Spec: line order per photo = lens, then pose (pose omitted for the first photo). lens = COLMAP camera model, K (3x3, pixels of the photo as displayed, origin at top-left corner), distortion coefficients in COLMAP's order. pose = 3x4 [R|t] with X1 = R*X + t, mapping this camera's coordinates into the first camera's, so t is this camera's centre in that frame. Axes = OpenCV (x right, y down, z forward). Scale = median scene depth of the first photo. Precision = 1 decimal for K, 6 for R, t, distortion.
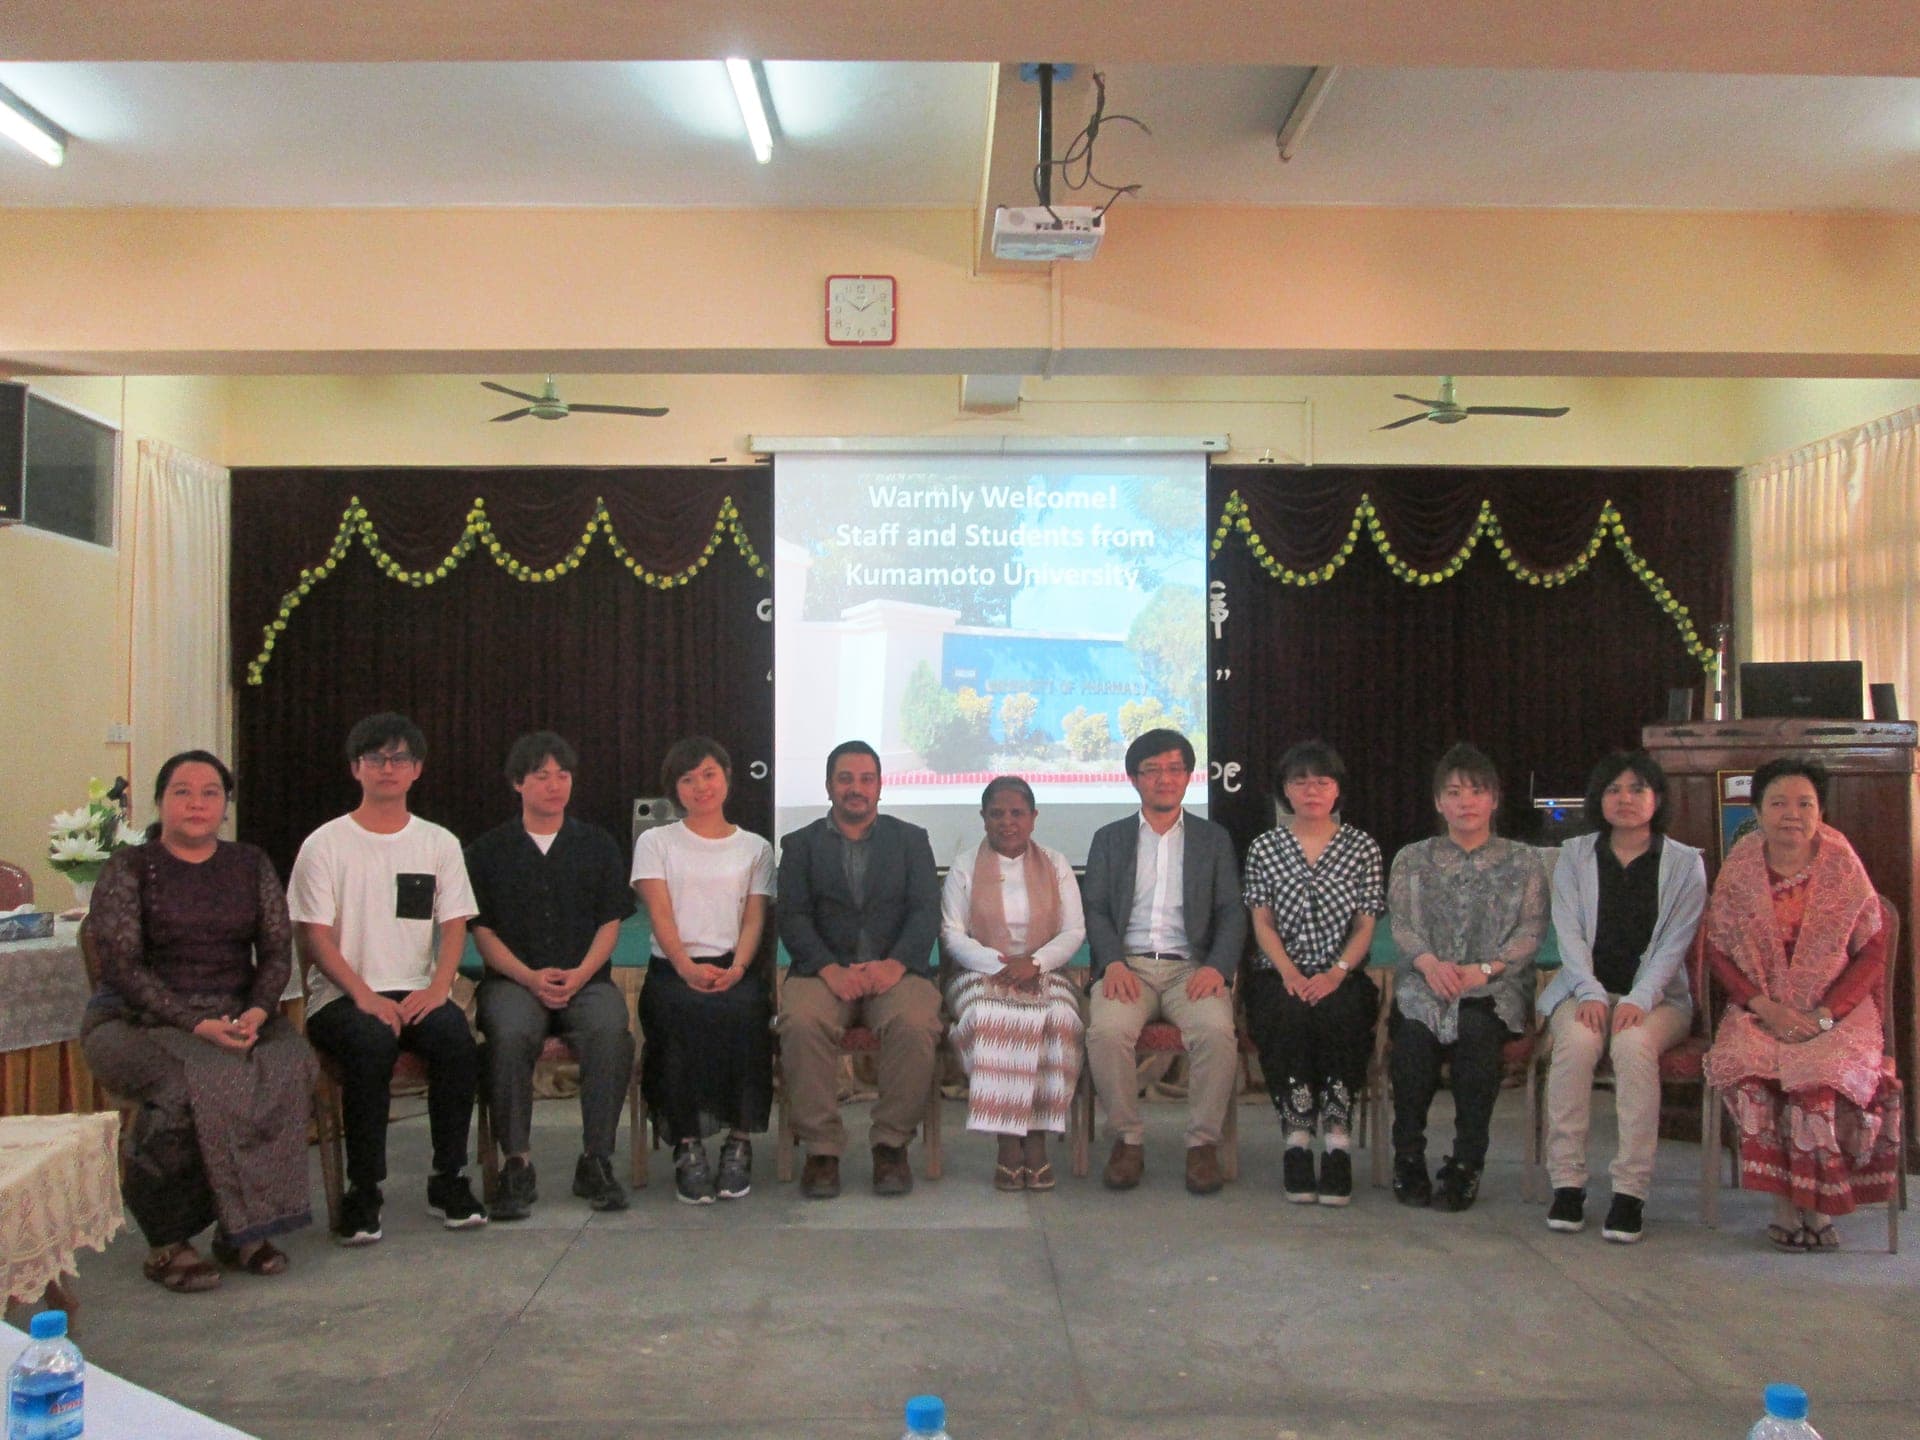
lens RADIAL K [[1587.1, 0, 950.6], [0, 1587.1, 724.7], [0, 0, 1]] dist [-0.034206, 0.000637]
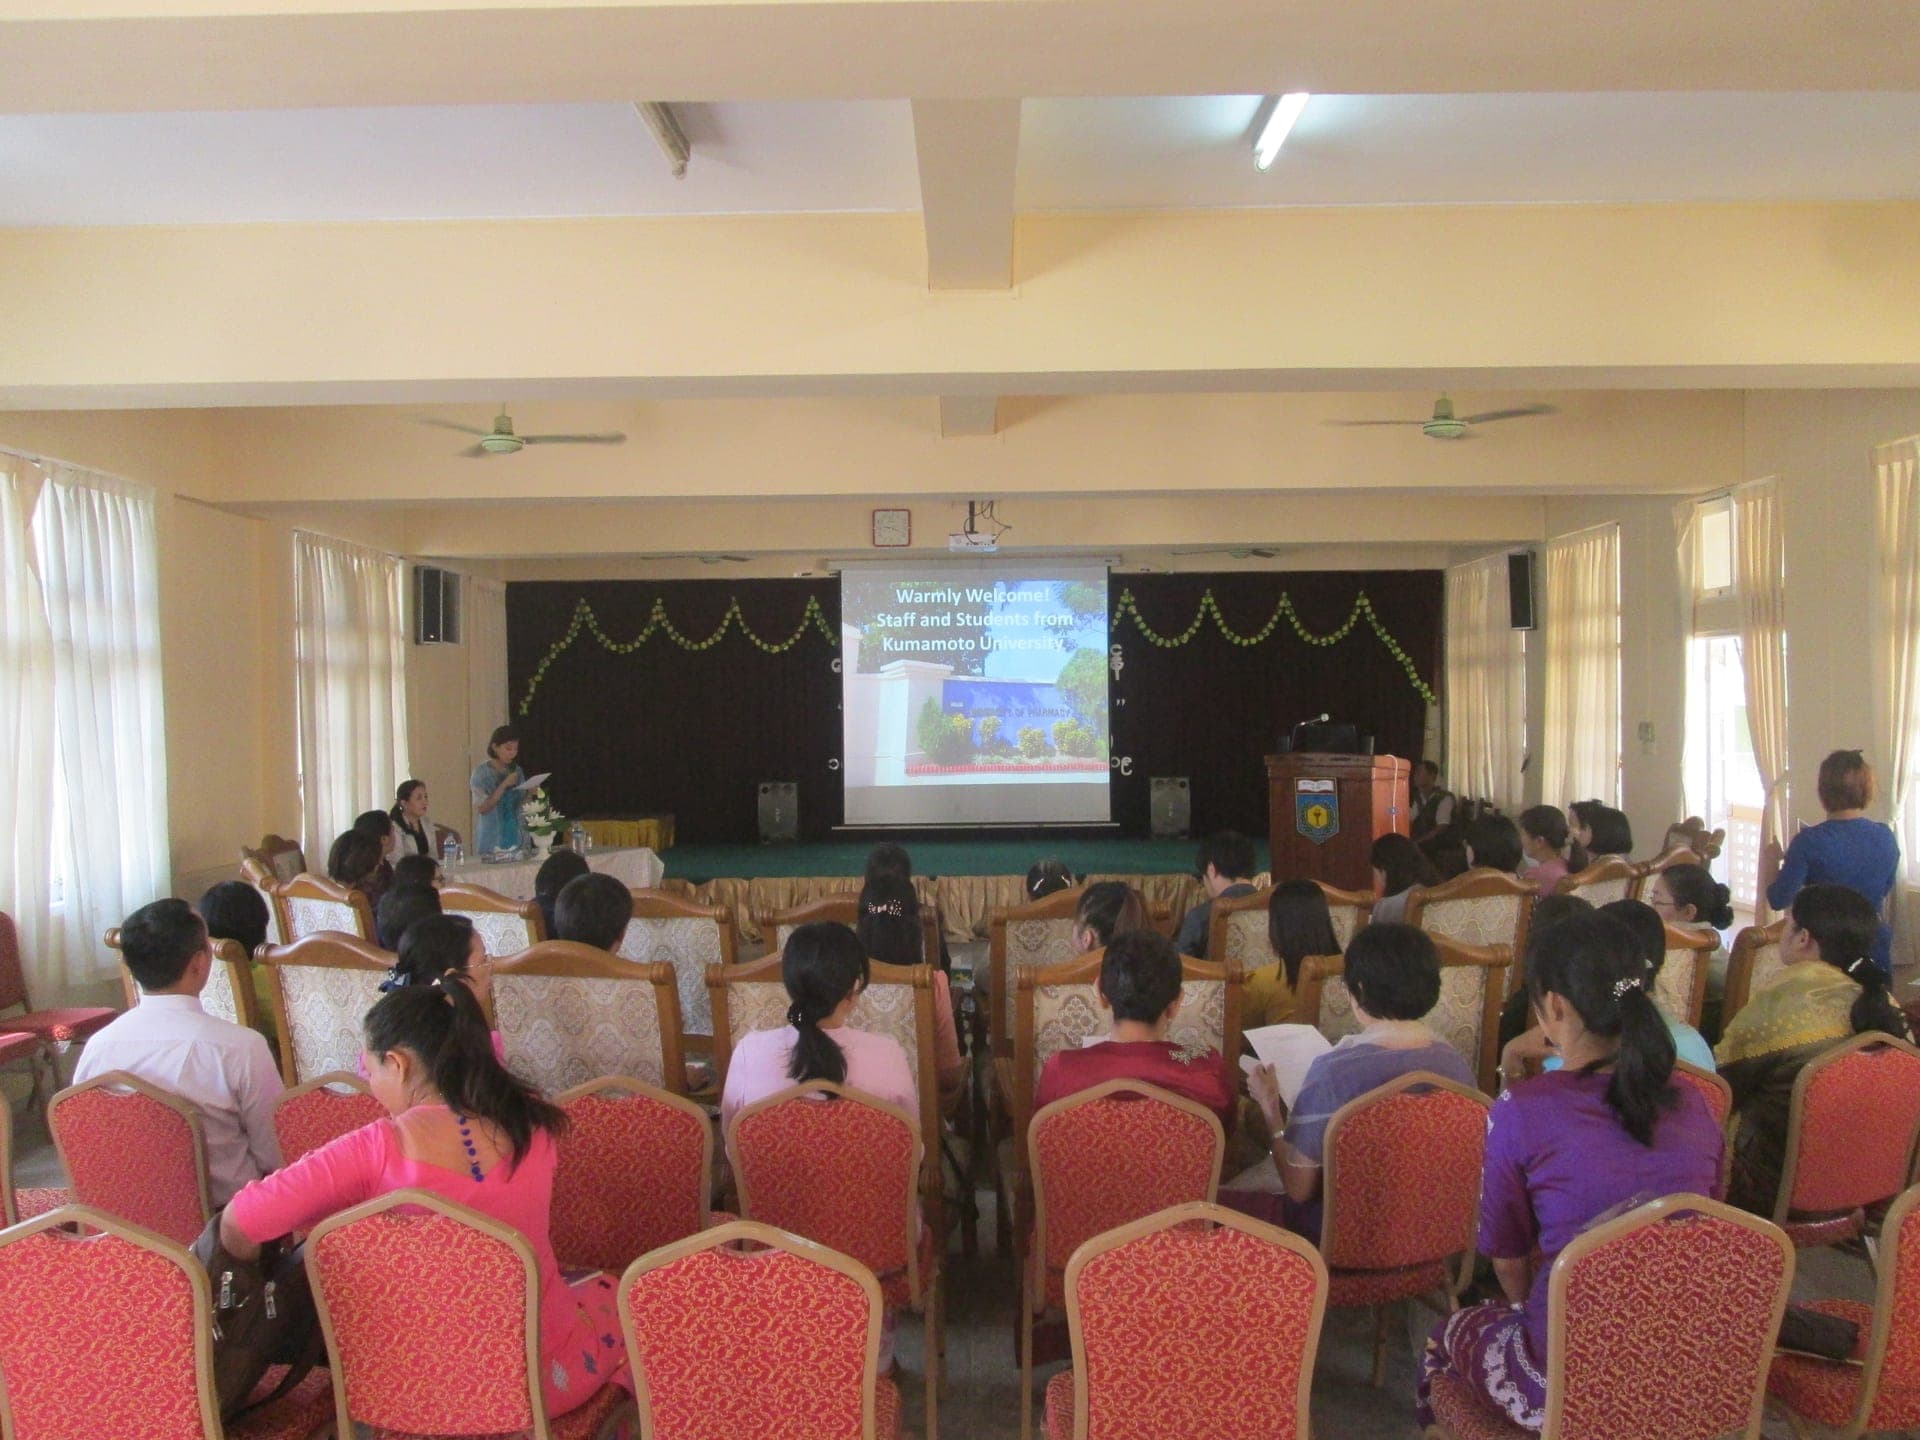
lens RADIAL K [[1587.1, 0, 961.9], [0, 1587.1, 715.3], [0, 0, 1]] dist [-0.034206, 0.000637]
pose [[0.999762, -0.009299, -0.019744, 0.042970], [0.009787, 0.999646, 0.024747, -0.060684], [0.019507, -0.024934, 0.999499, -0.621031]]
